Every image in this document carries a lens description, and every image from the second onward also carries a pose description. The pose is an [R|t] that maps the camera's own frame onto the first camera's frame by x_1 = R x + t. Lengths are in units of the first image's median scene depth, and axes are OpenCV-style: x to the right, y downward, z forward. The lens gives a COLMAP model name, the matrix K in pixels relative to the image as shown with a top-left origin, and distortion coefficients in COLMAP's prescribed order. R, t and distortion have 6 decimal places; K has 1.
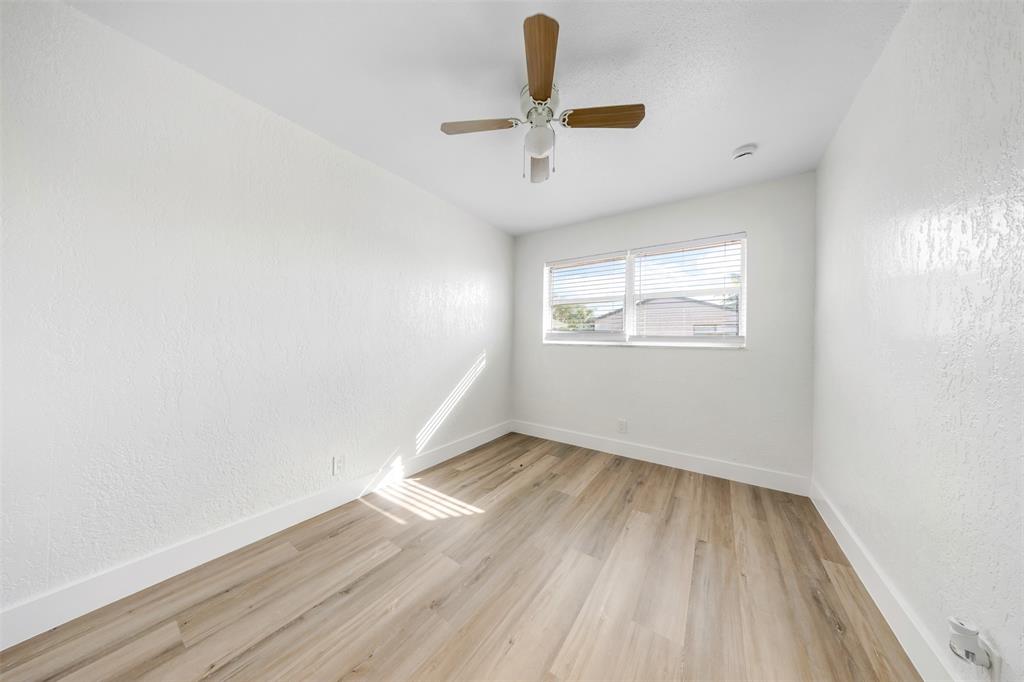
lens RADIAL K [[298.8, 0, 514.0], [0, 298.8, 341.5], [0, 0, 1]] dist [0.000072, -0.000250]
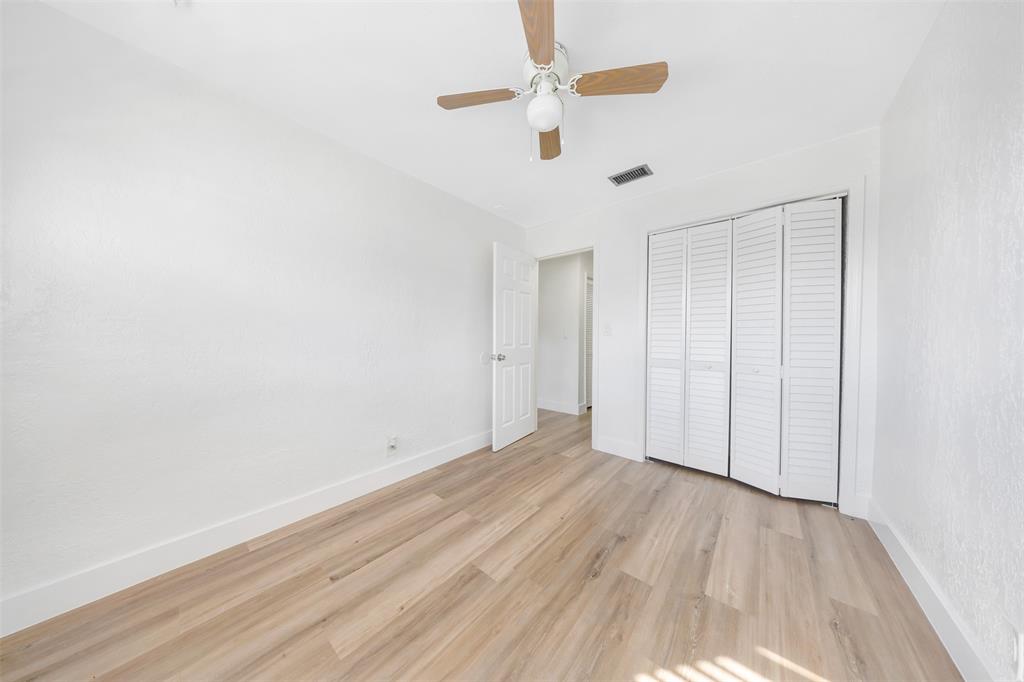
lens RADIAL K [[298.8, 0, 508.6], [0, 298.8, 336.6], [0, 0, 1]] dist [0.000072, -0.000250]
pose [[-0.993414, -0.019553, 0.112895, 0.089094], [-0.019711, 0.999806, -0.000285, 0.002048], [-0.112868, -0.002508, -0.993607, 2.059674]]
